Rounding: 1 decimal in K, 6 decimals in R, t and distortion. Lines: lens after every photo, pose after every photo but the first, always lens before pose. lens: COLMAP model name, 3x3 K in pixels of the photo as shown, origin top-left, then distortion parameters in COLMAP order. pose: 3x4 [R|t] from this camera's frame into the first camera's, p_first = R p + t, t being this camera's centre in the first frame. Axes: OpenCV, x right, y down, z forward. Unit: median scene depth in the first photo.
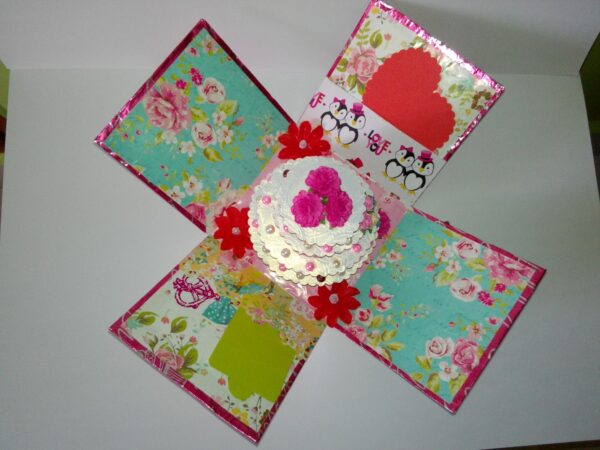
lens RADIAL K [[469.6, 0, 300.0], [0, 469.6, 225.0], [0, 0, 1]] dist [0.339826, -0.575516]
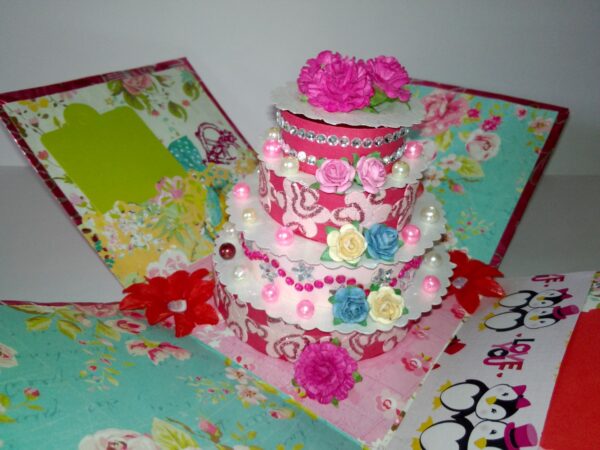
lens RADIAL K [[479.5, 0, 302.4], [0, 479.5, 228.5], [0, 0, 1]] dist [0.236233, -0.348740]
pose [[0.024417, 0.484088, -0.874679, 0.520332], [-0.992661, 0.115397, 0.036156, -0.013737], [0.118438, 0.867377, 0.483353, 0.687736]]
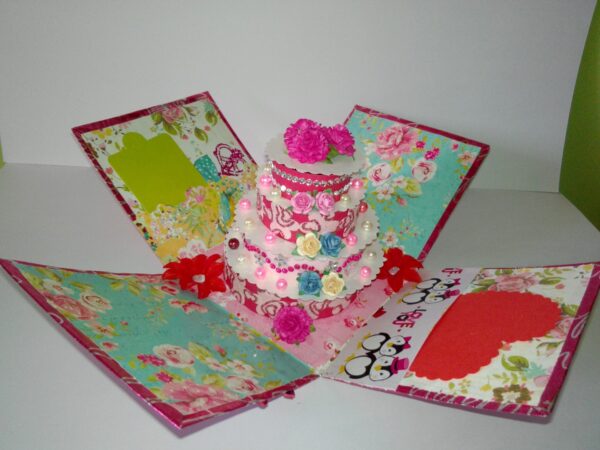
lens RADIAL K [[469.6, 0, 300.0], [0, 469.6, 225.0], [0, 0, 1]] dist [0.339826, -0.575516]
pose [[-0.012644, 0.523551, -0.851901, 0.715585], [-0.995956, 0.069196, 0.057308, -0.066169], [0.088952, 0.849180, 0.520558, 0.531728]]
